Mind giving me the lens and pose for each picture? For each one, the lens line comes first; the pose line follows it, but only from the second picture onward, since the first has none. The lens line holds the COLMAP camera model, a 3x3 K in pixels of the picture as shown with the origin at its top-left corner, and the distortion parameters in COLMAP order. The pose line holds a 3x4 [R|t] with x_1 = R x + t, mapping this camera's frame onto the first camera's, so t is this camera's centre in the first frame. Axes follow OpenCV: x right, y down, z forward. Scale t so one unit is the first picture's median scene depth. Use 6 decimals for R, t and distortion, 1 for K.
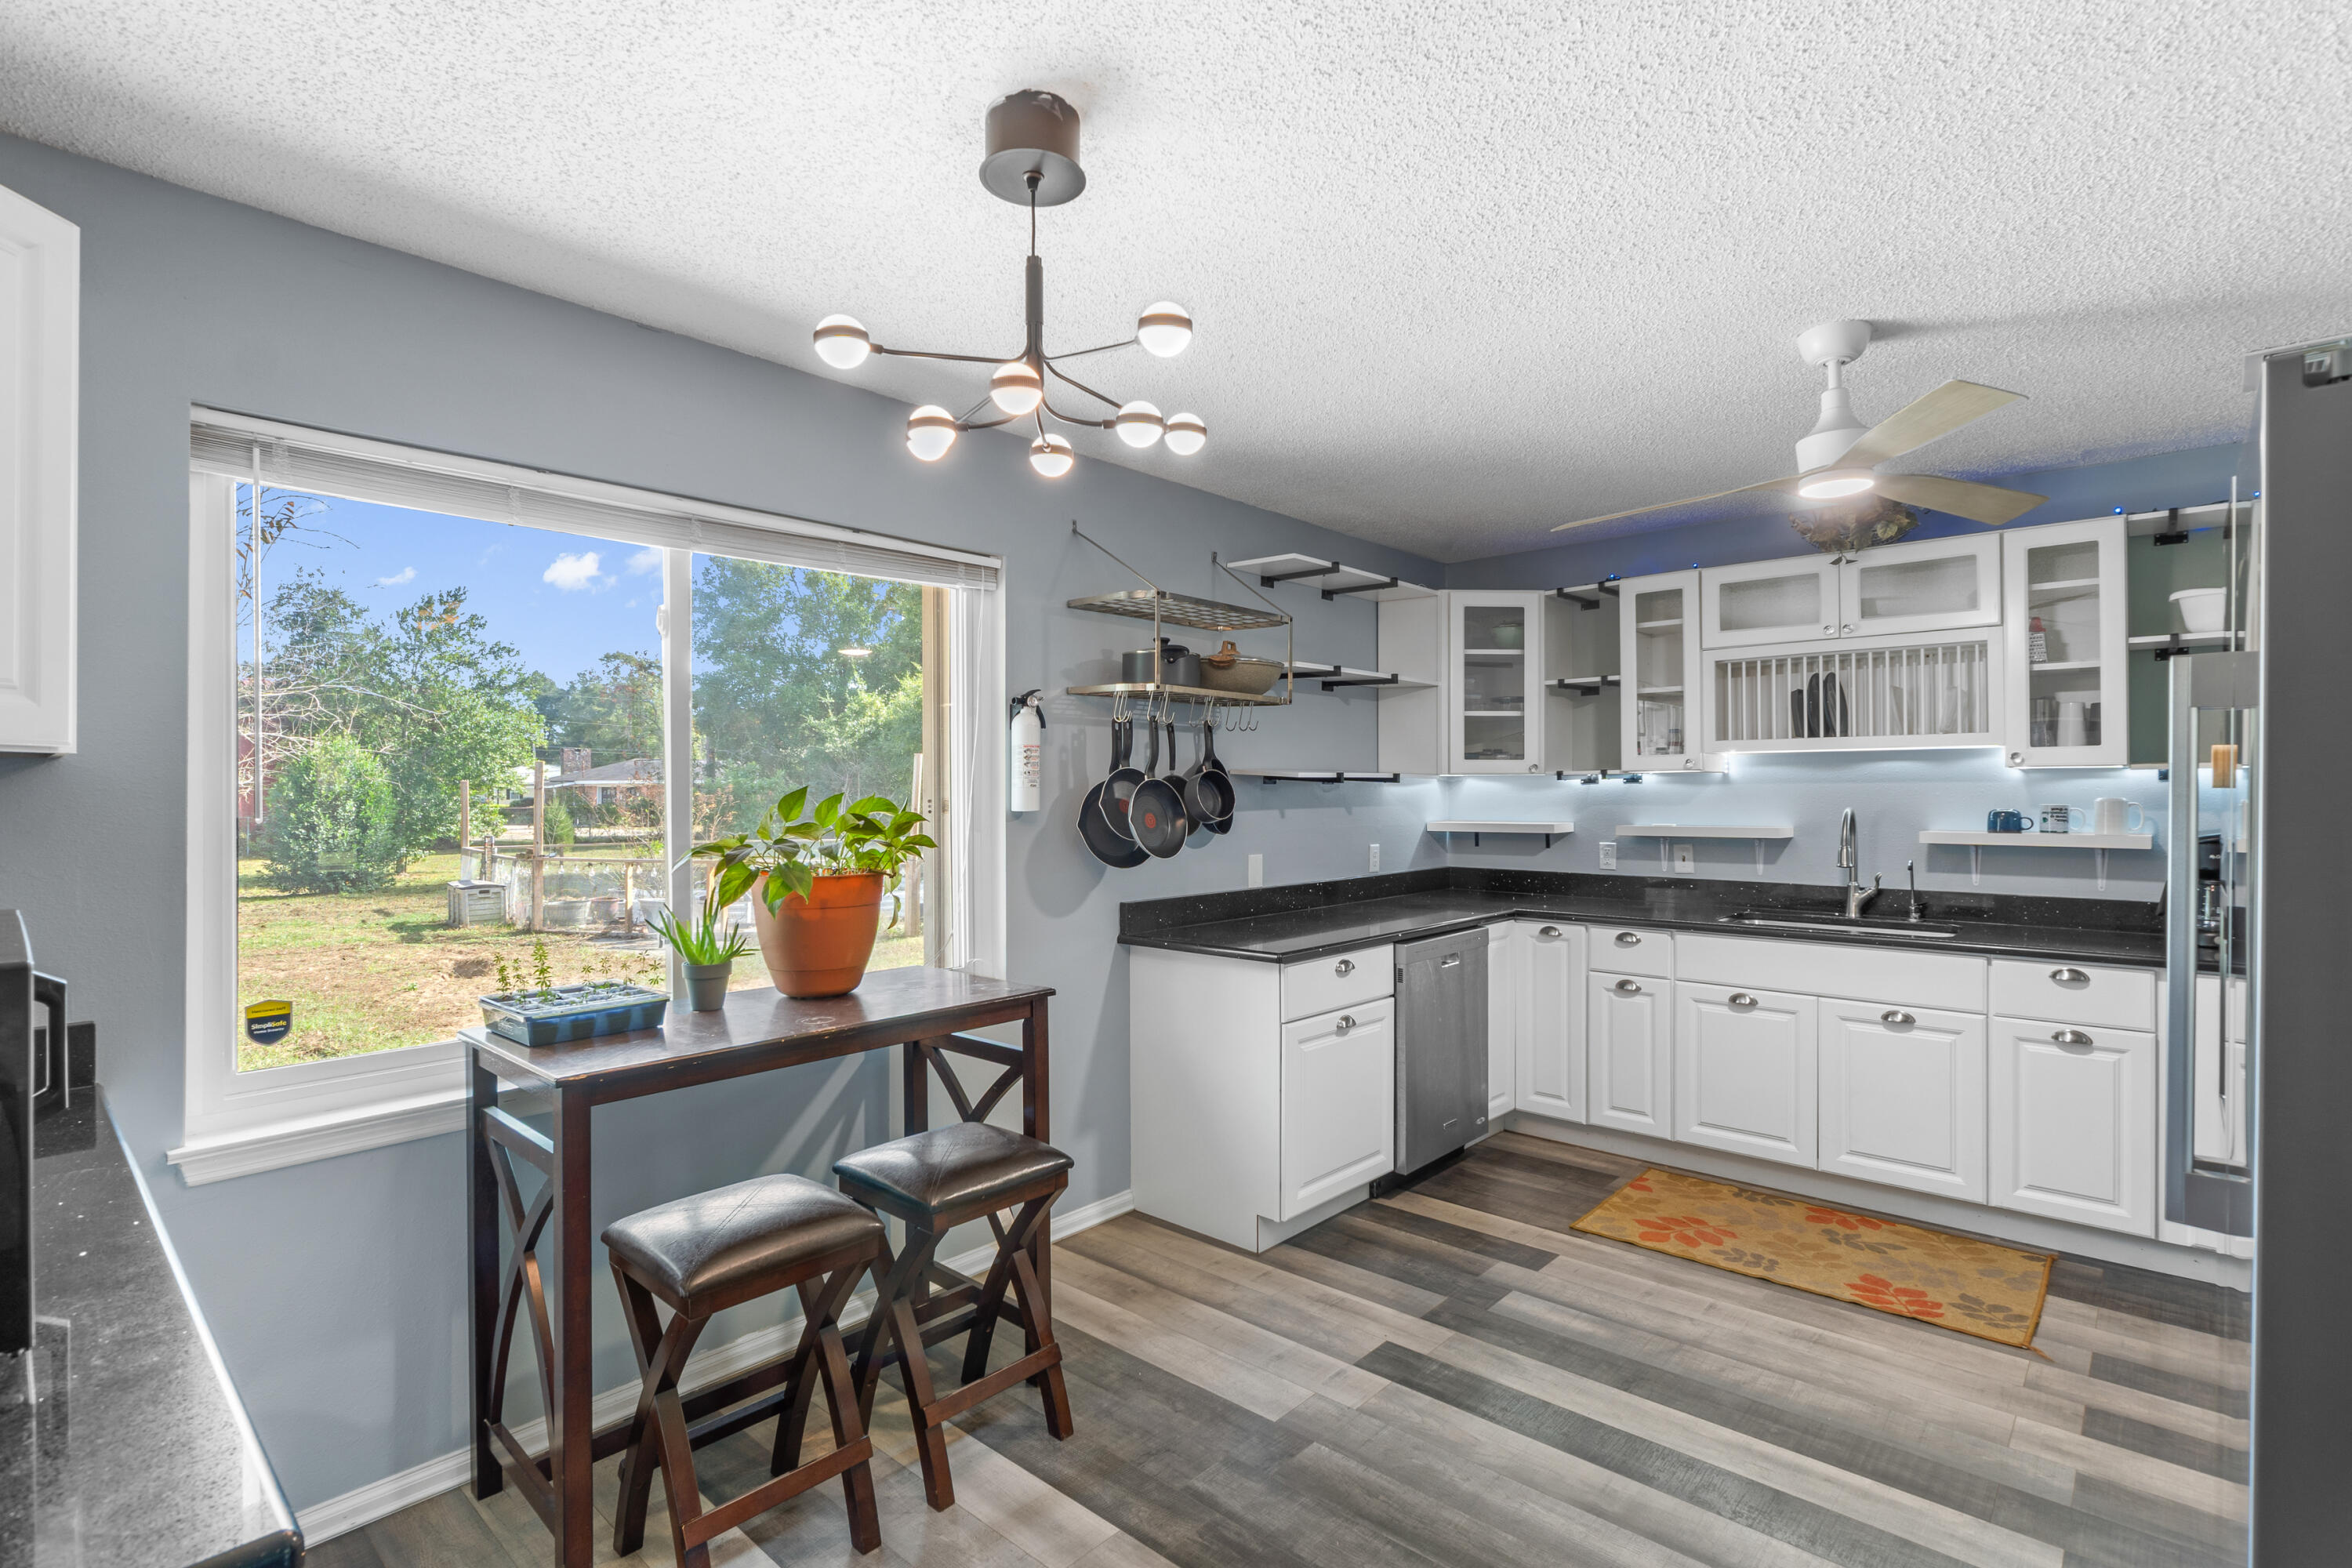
lens RADIAL K [[1082.2, 0, 1159.6], [0, 1082.2, 789.5], [0, 0, 1]] dist [-0.004185, -0.000399]
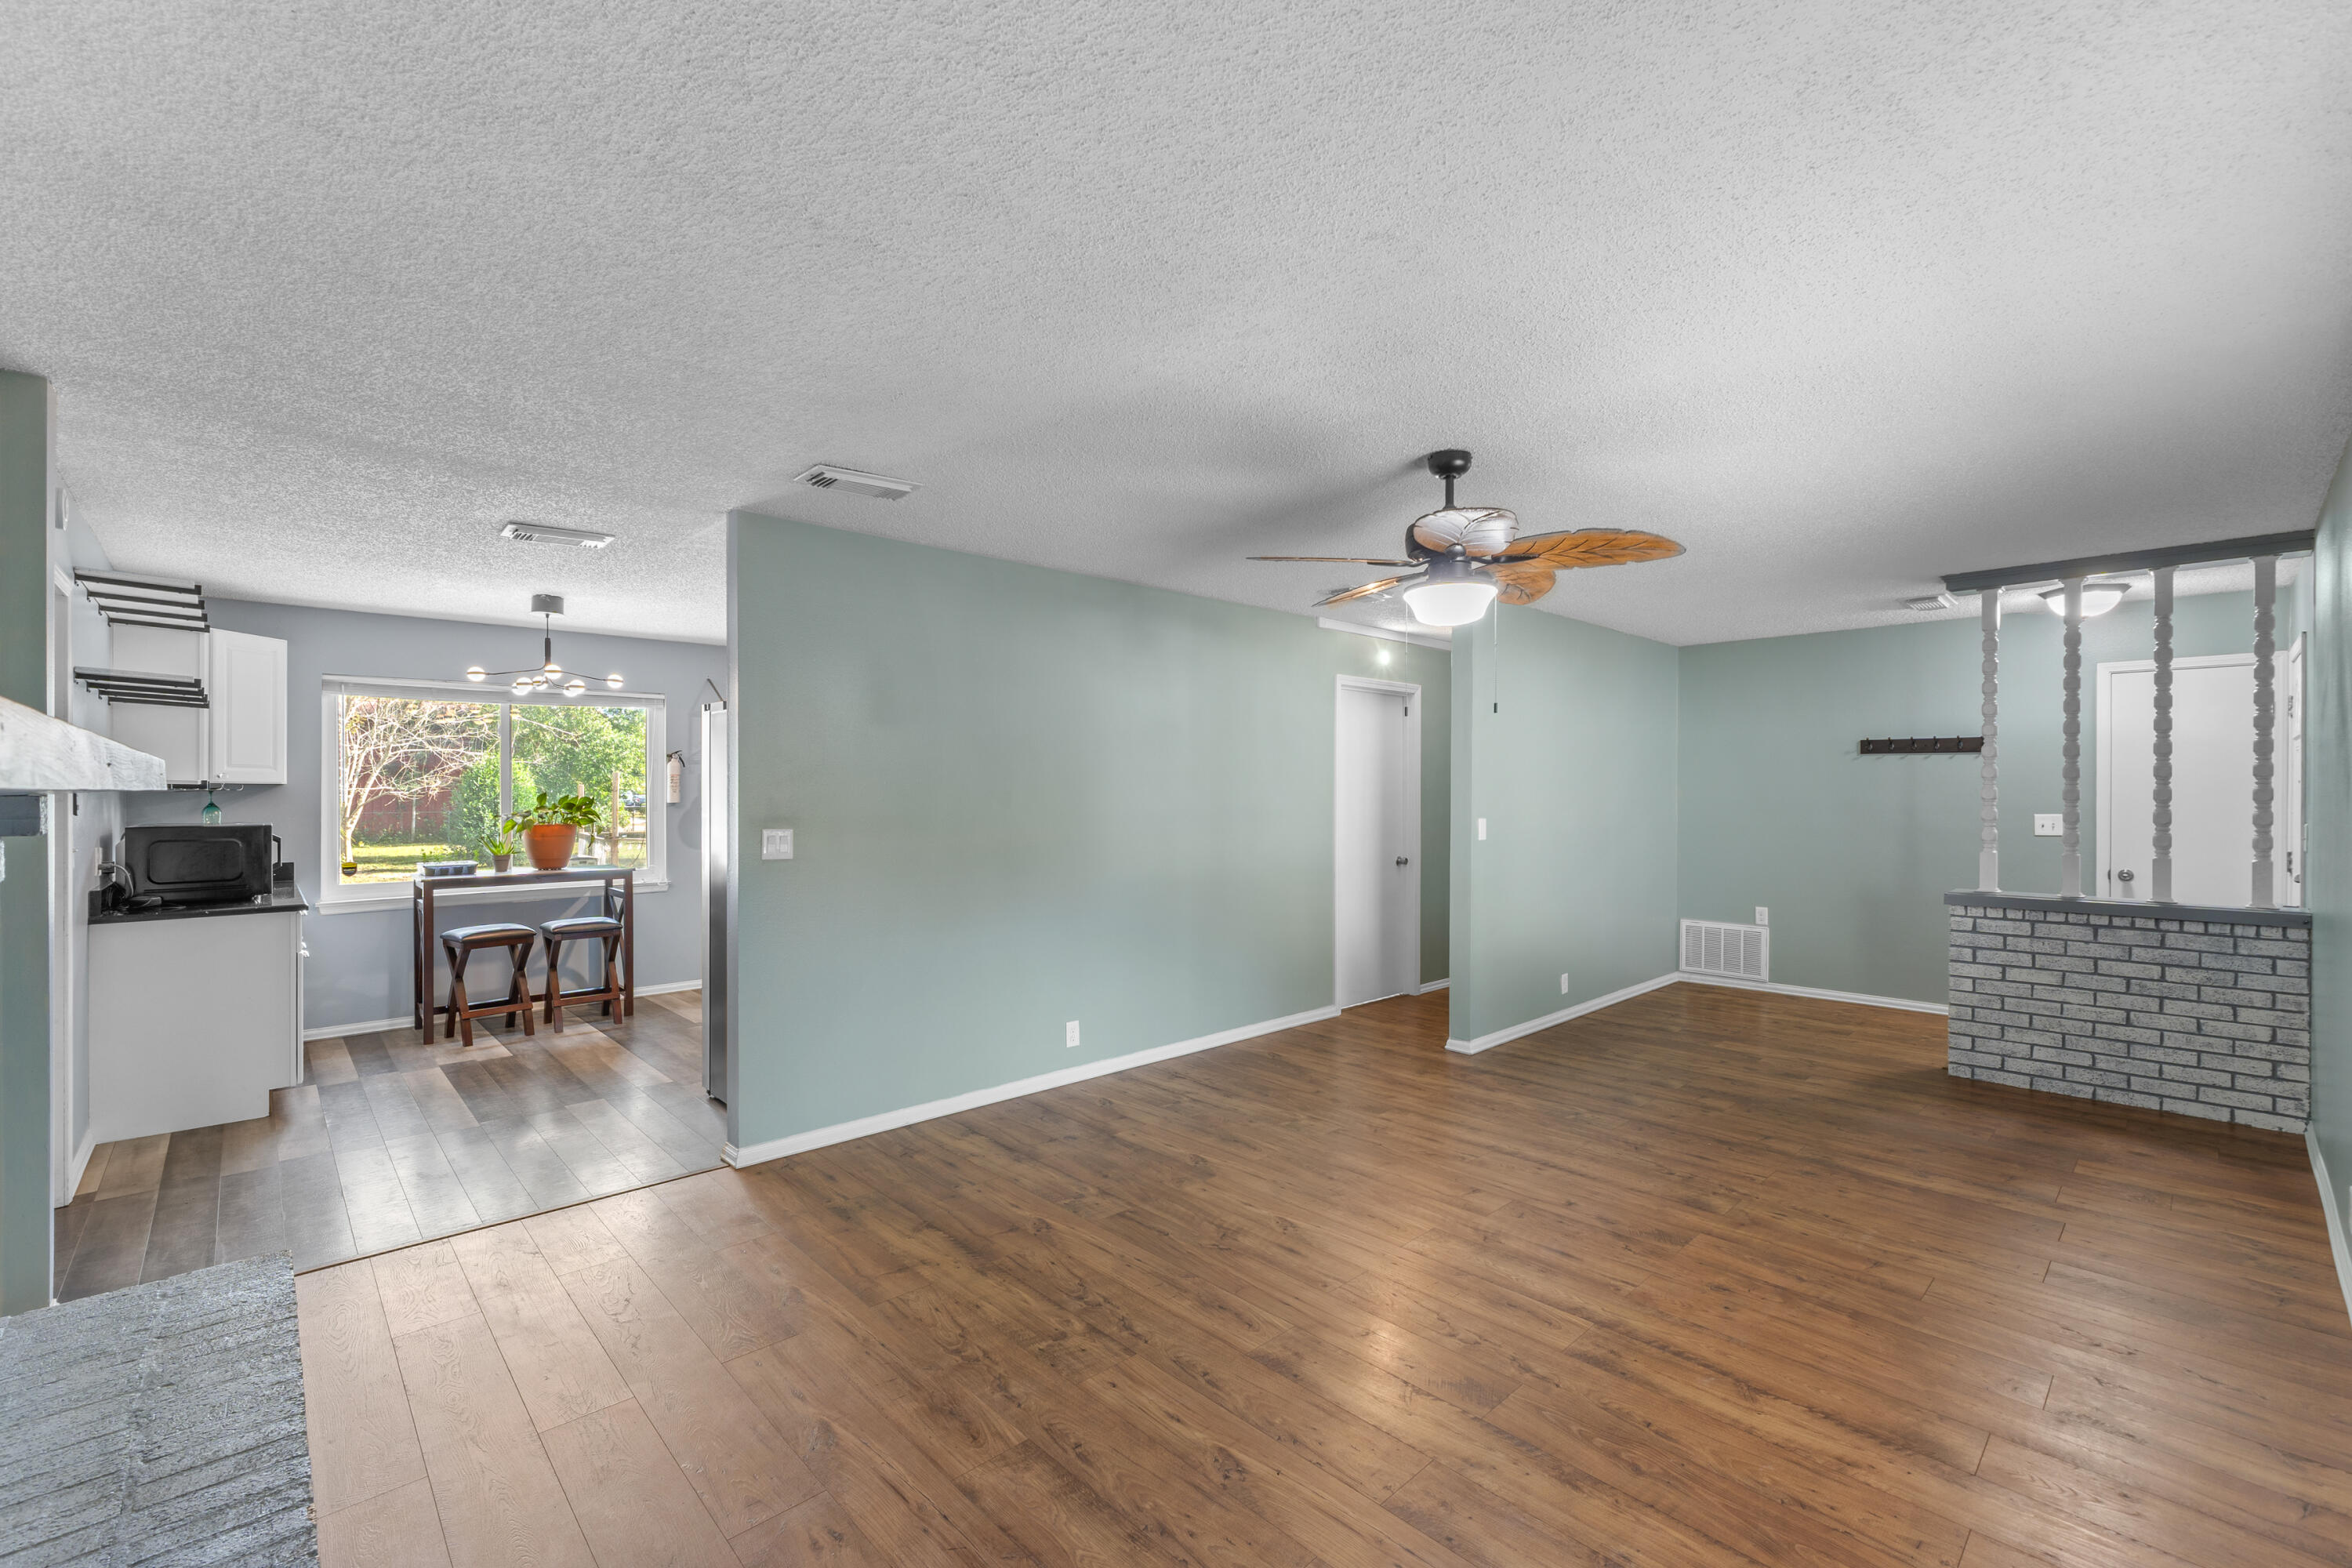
lens RADIAL K [[994.8, 0, 1176.2], [0, 994.8, 796.9], [0, 0, 1]] dist [-0.003648, 0.001456]
pose [[0.996359, 0.002860, -0.085205, 1.385792], [-0.002422, 0.999983, 0.005242, -0.007313], [0.085219, -0.005016, 0.996350, -1.271998]]
